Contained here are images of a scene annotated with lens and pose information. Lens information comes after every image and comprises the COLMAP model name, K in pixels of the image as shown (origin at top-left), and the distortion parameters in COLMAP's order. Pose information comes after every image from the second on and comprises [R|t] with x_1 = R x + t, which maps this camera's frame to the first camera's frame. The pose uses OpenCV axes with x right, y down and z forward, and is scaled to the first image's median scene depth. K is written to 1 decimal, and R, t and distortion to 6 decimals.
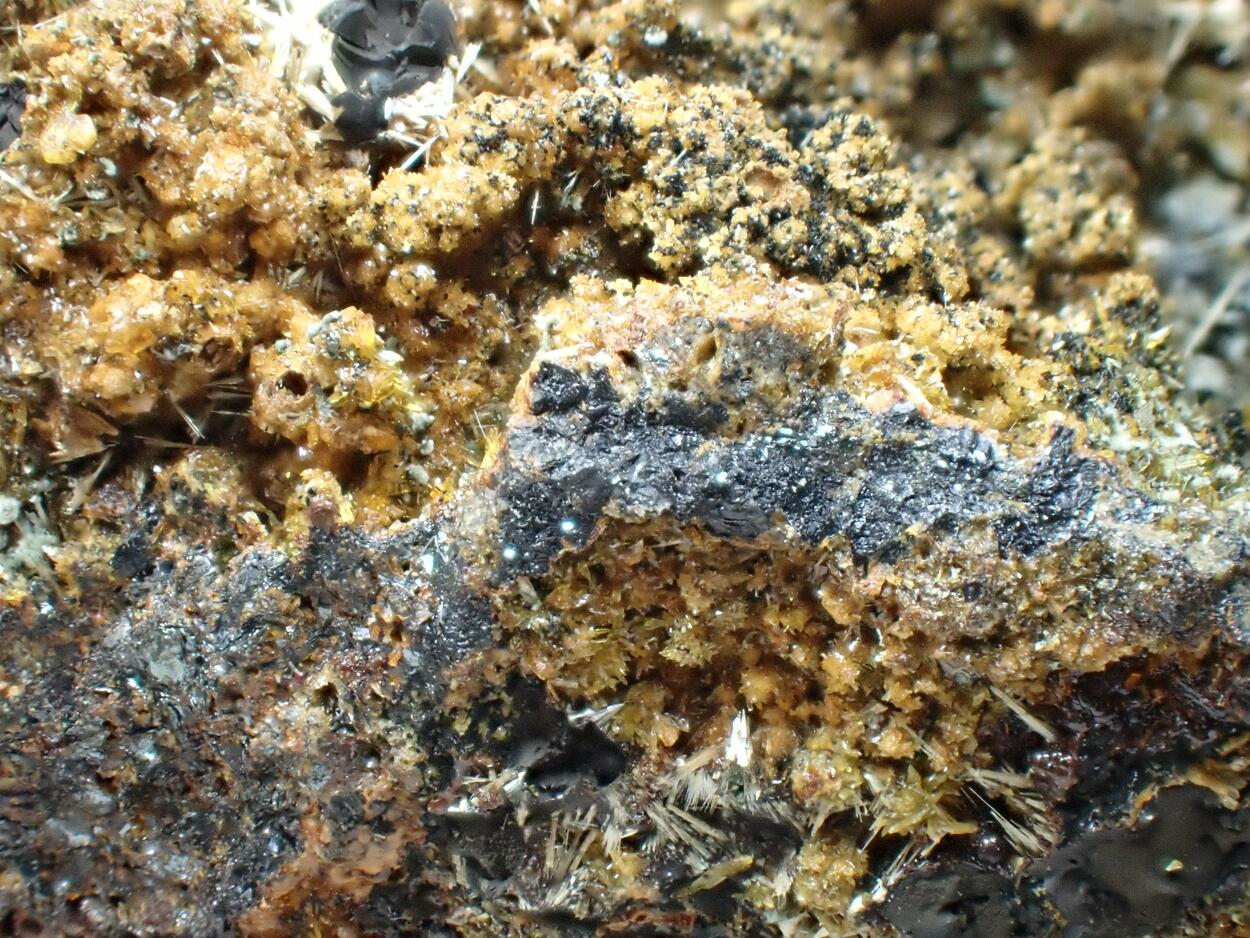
lens RADIAL K [[4115.9, 0, 623.9], [0, 4115.9, 466.6], [0, 0, 1]] dist [-0.010229, 0.000000]
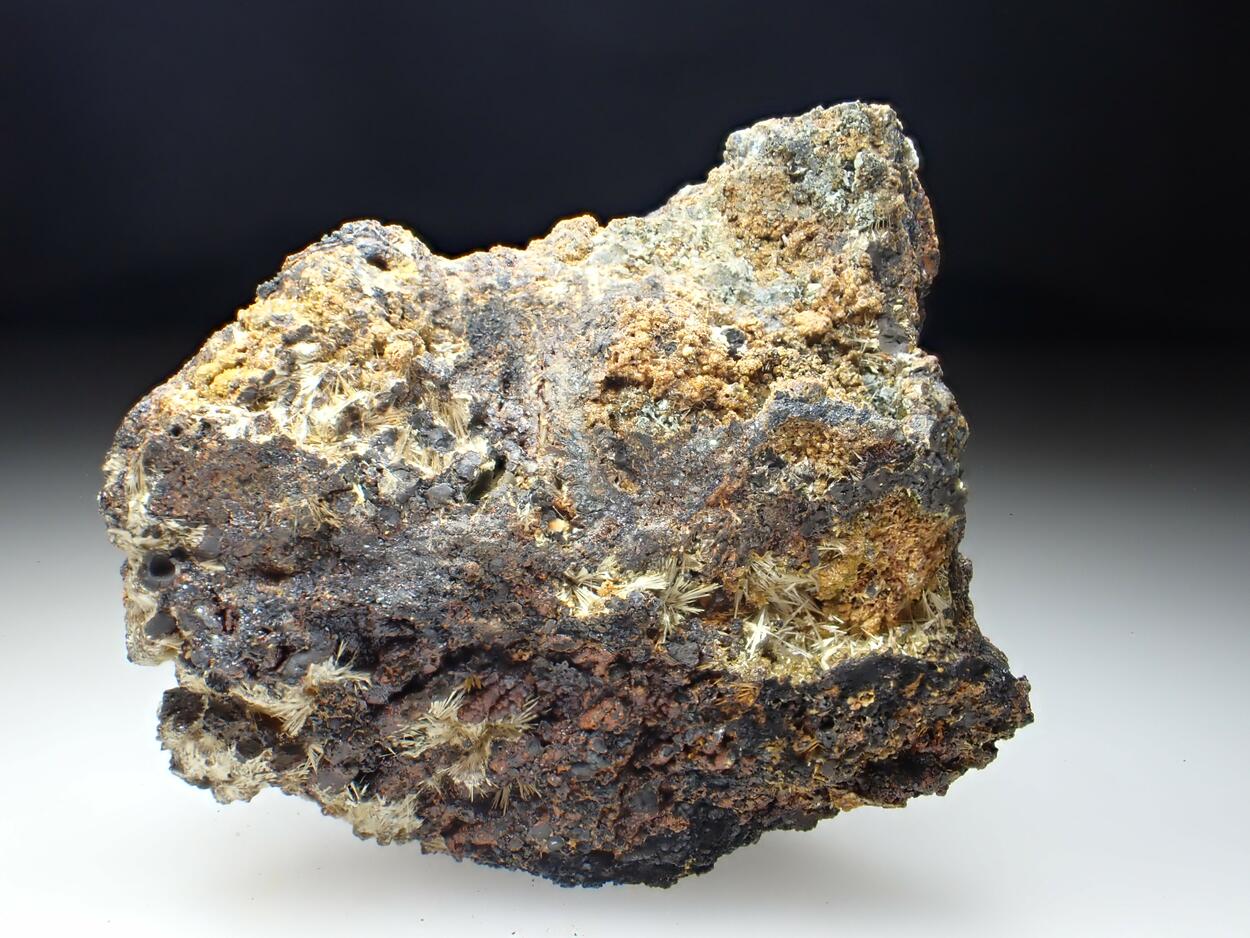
lens RADIAL K [[1390.7, 0, 623.9], [0, 1390.7, 473.5], [0, 0, 1]] dist [-0.081551, 0.000000]
pose [[0.993763, 0.016585, 0.110277, -0.421952], [-0.007618, 0.996665, -0.081240, 0.236952], [-0.111257, 0.079893, 0.990575, -0.834655]]
